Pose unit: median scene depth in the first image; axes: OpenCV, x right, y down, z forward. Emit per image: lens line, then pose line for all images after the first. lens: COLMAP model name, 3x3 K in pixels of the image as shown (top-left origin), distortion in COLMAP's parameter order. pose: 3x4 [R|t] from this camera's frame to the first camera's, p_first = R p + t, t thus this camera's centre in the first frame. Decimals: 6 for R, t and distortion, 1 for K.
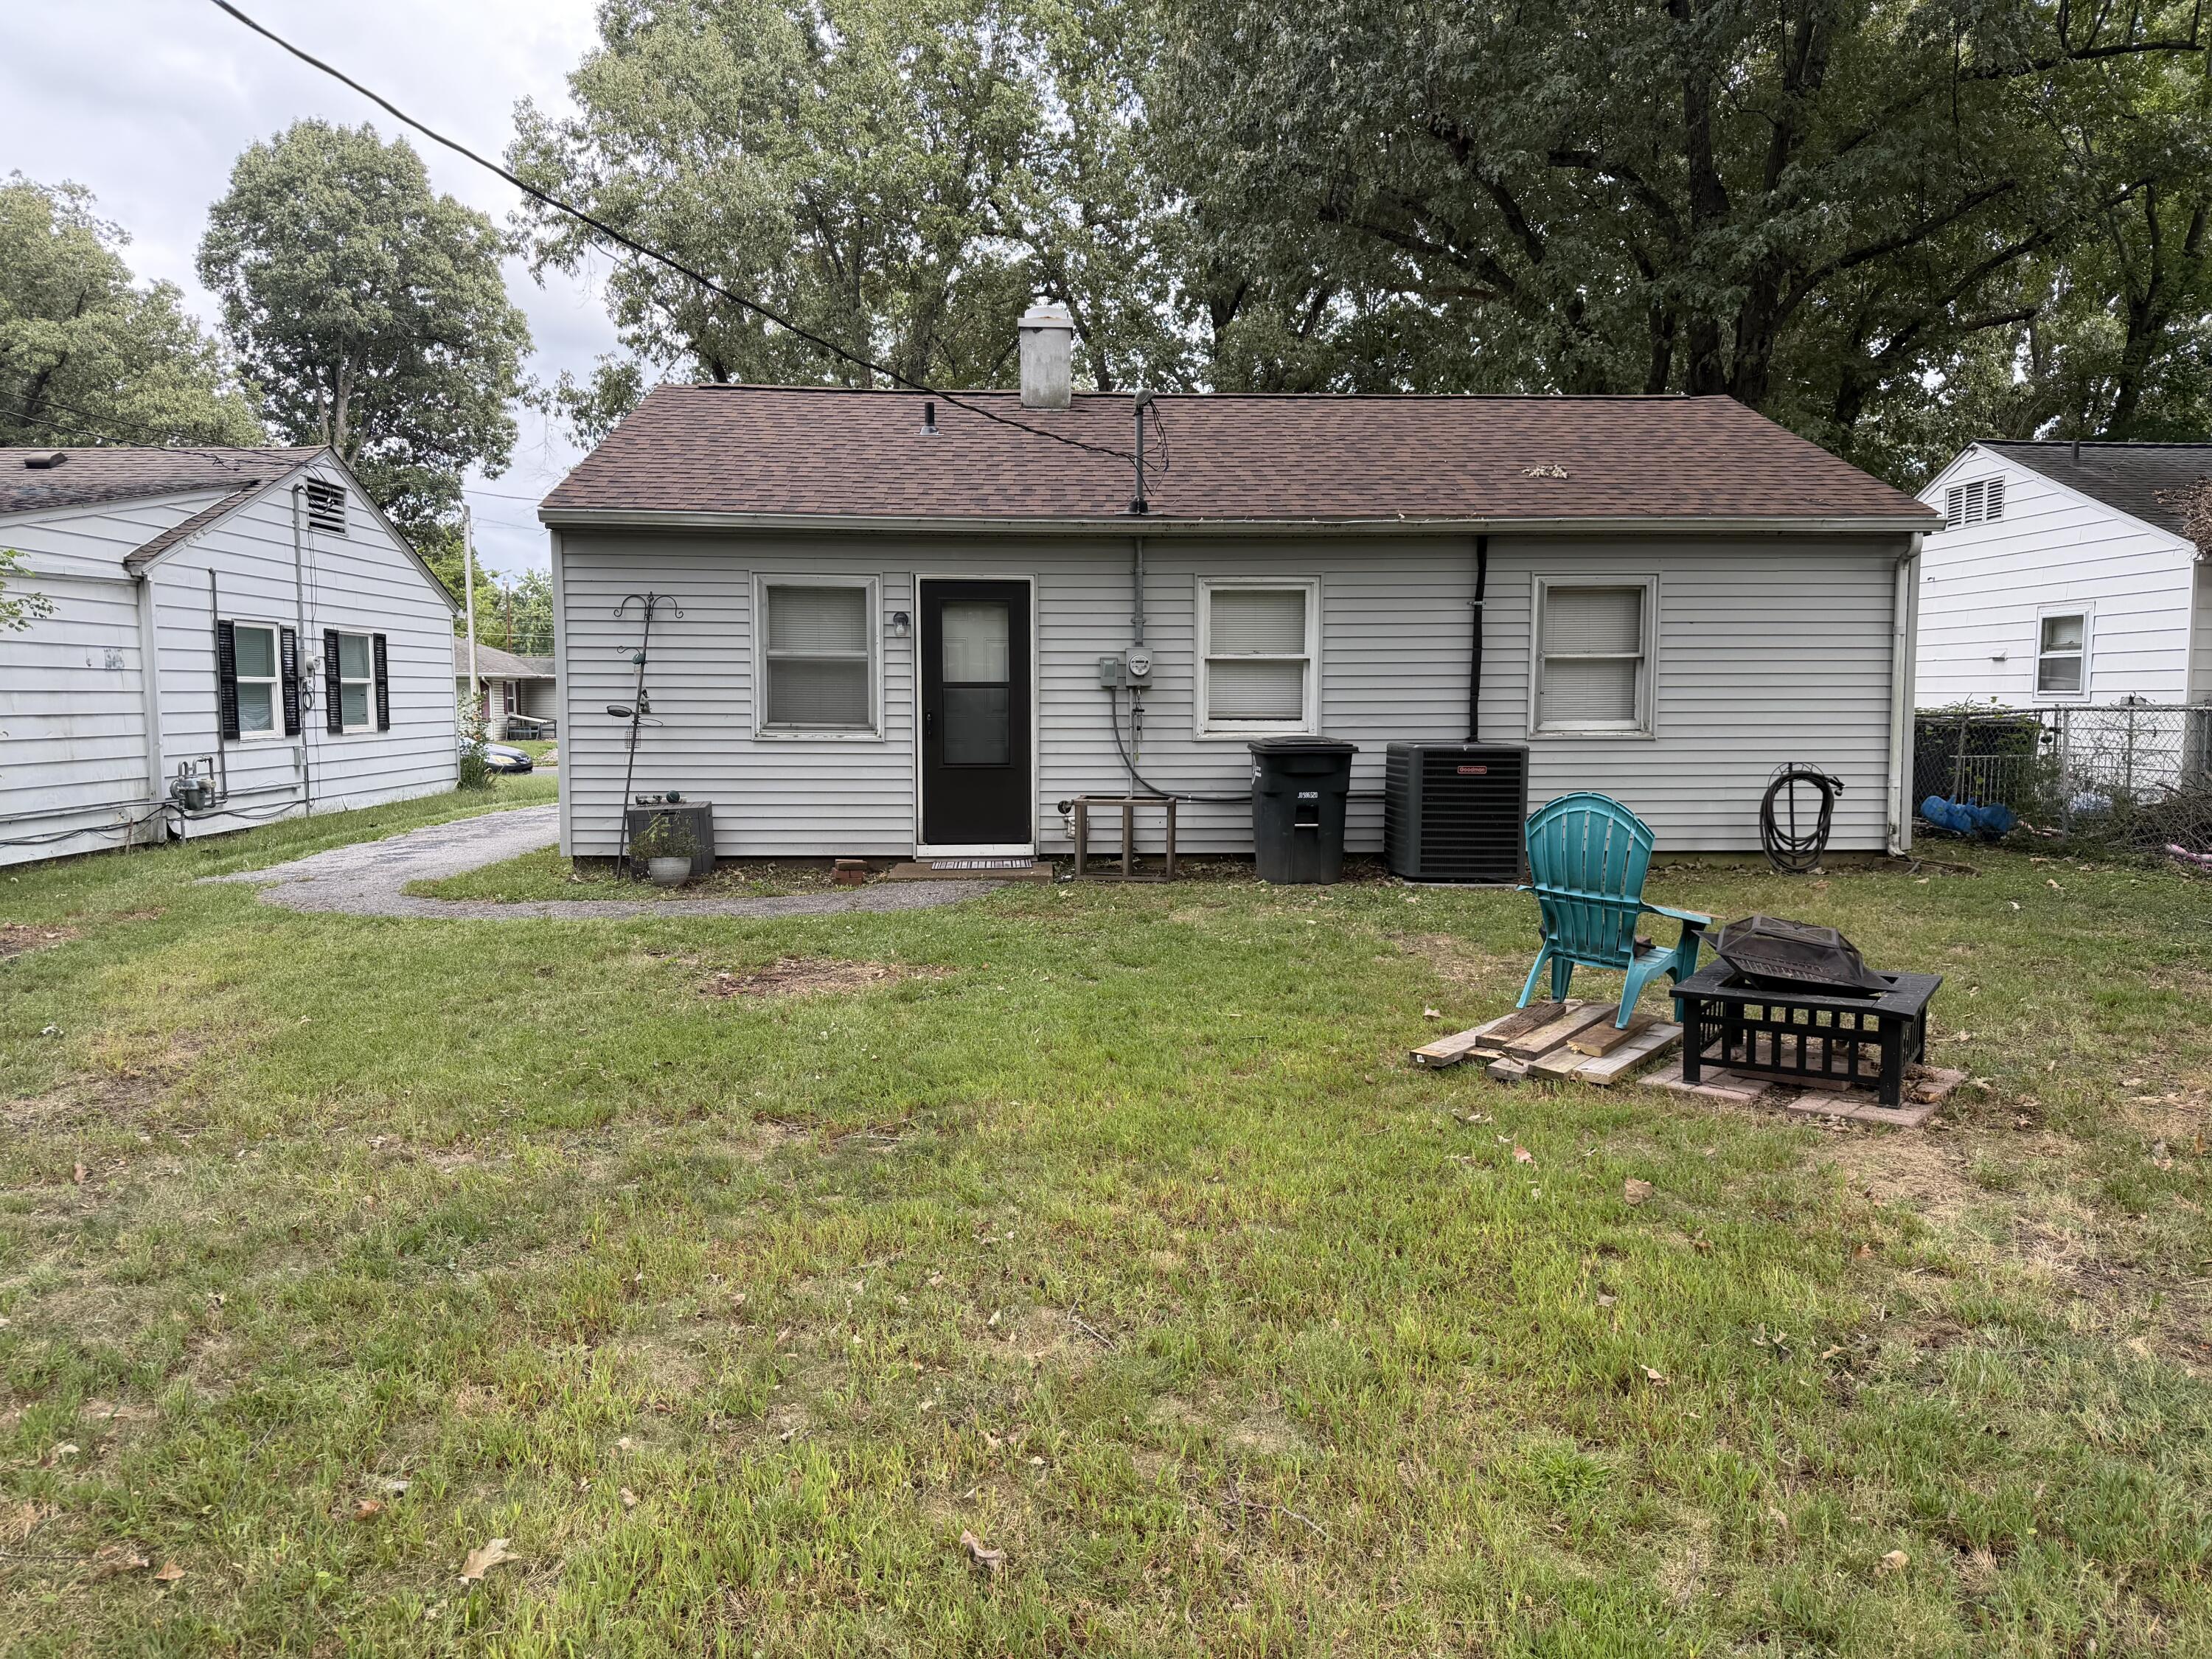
lens RADIAL K [[1571.4, 0, 1100.9], [0, 1571.4, 836.2], [0, 0, 1]] dist [0.036041, -0.043265]
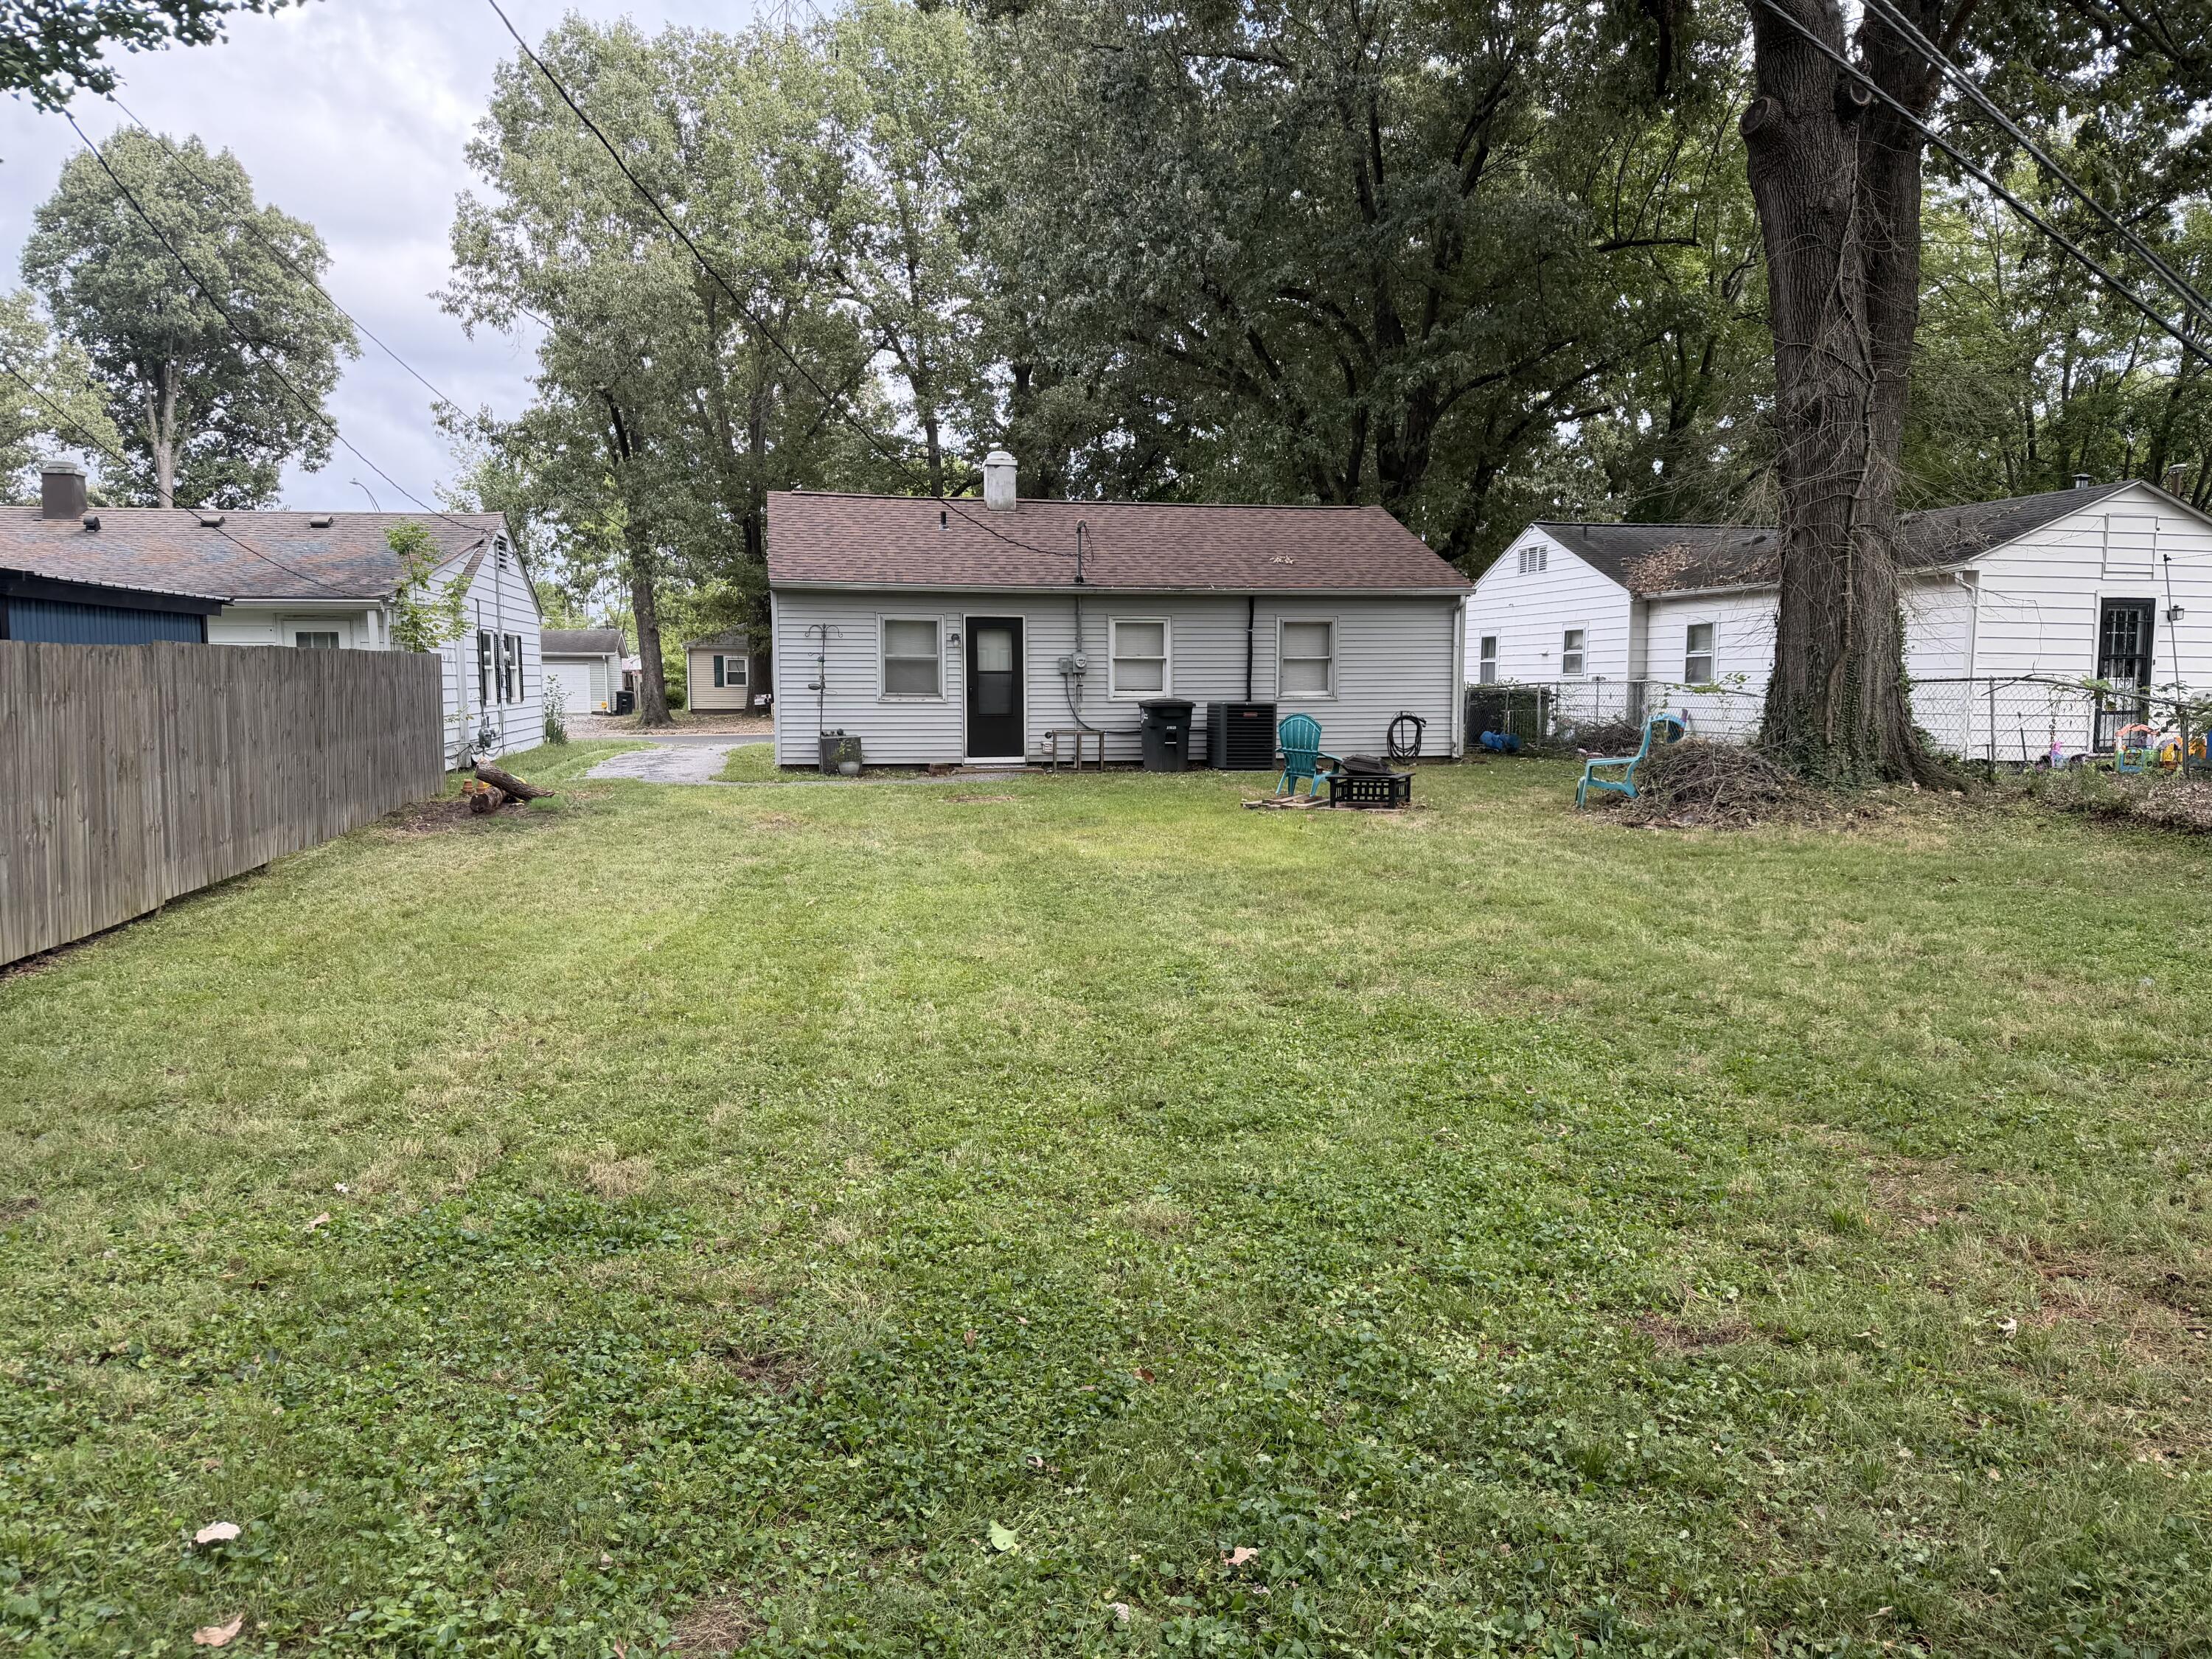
lens RADIAL K [[1571.4, 0, 1098.0], [0, 1571.4, 838.8], [0, 0, 1]] dist [0.036041, -0.043265]
pose [[0.987751, -0.018439, 0.154942, -0.252170], [0.016275, 0.999752, 0.015229, 0.077424], [-0.155184, -0.012521, 0.987806, -0.895184]]
